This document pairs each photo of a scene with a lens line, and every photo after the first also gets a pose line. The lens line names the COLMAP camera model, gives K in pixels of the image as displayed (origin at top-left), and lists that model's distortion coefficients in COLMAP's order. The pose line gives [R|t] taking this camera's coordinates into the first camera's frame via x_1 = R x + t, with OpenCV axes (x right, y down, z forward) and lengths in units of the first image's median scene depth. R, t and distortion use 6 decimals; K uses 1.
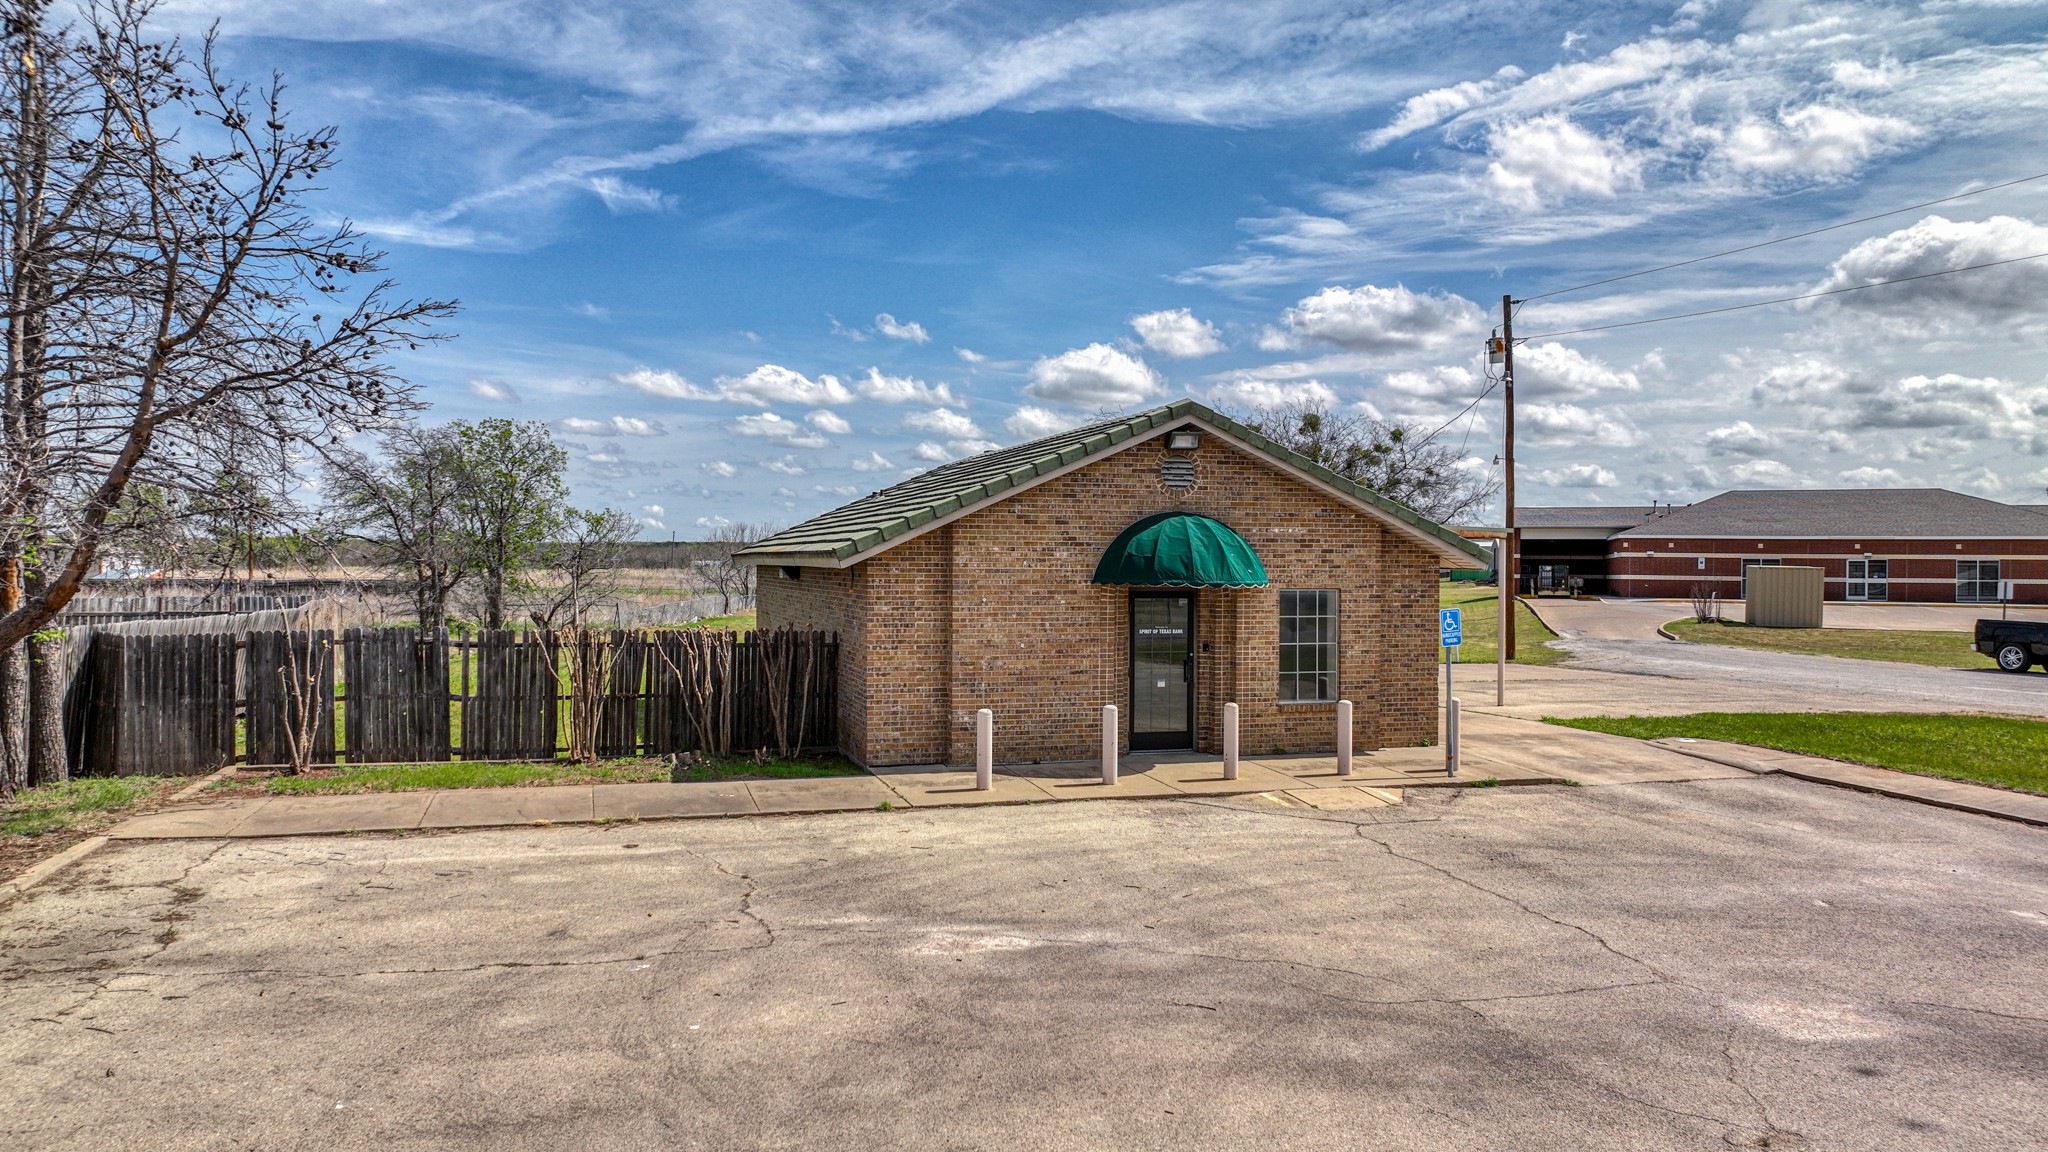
lens RADIAL K [[1441.5, 0, 1024.0], [0, 1441.5, 576.0], [0, 0, 1]] dist [0.006749, 0.005179]
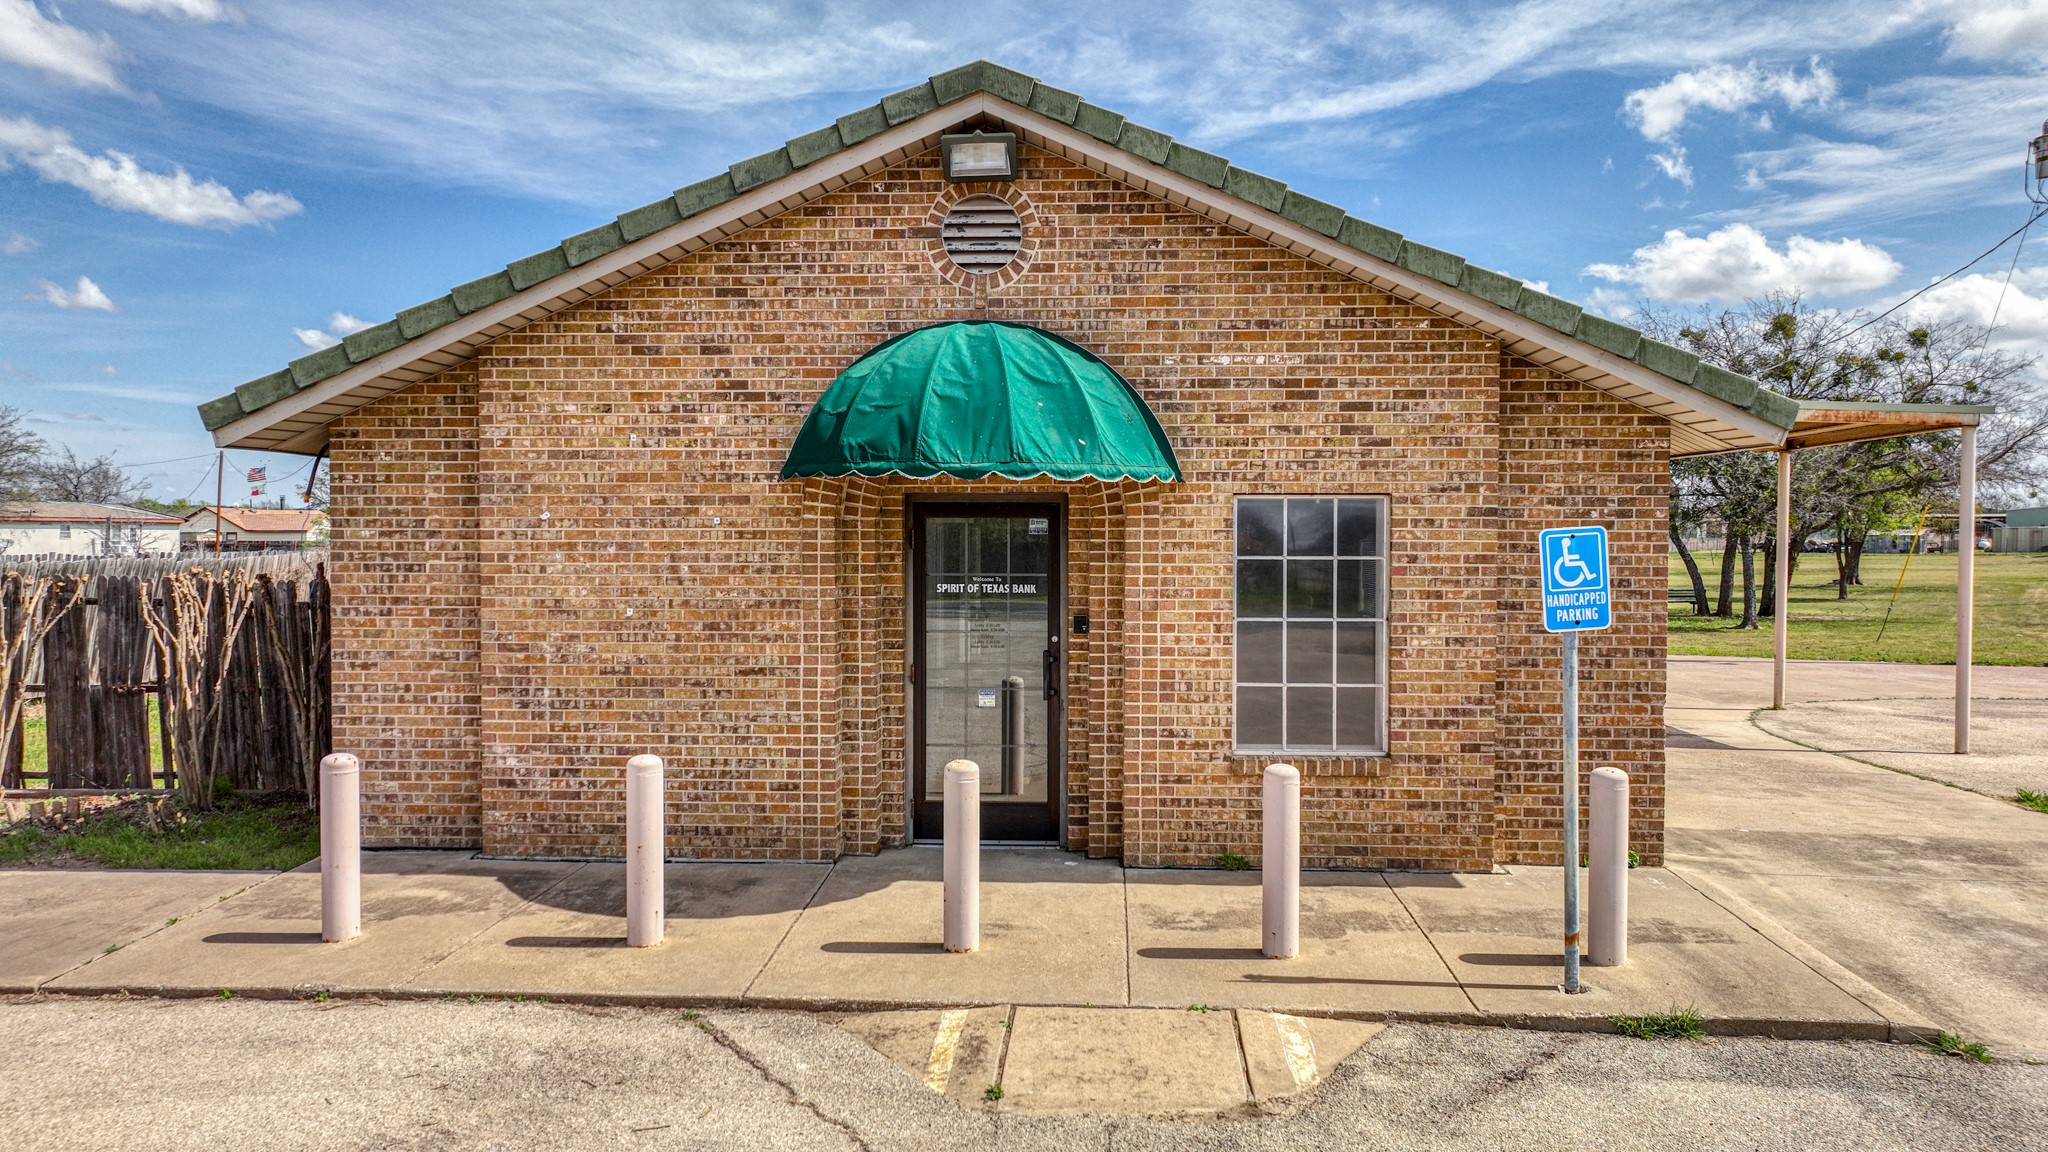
lens RADIAL K [[1441.5, 0, 1024.0], [0, 1441.5, 576.0], [0, 0, 1]] dist [0.006749, 0.005179]
pose [[0.940886, 0.006563, -0.338661, 0.270222], [-0.001482, 0.999882, 0.015259, 0.027766], [0.338721, -0.013855, 0.940785, 0.574003]]
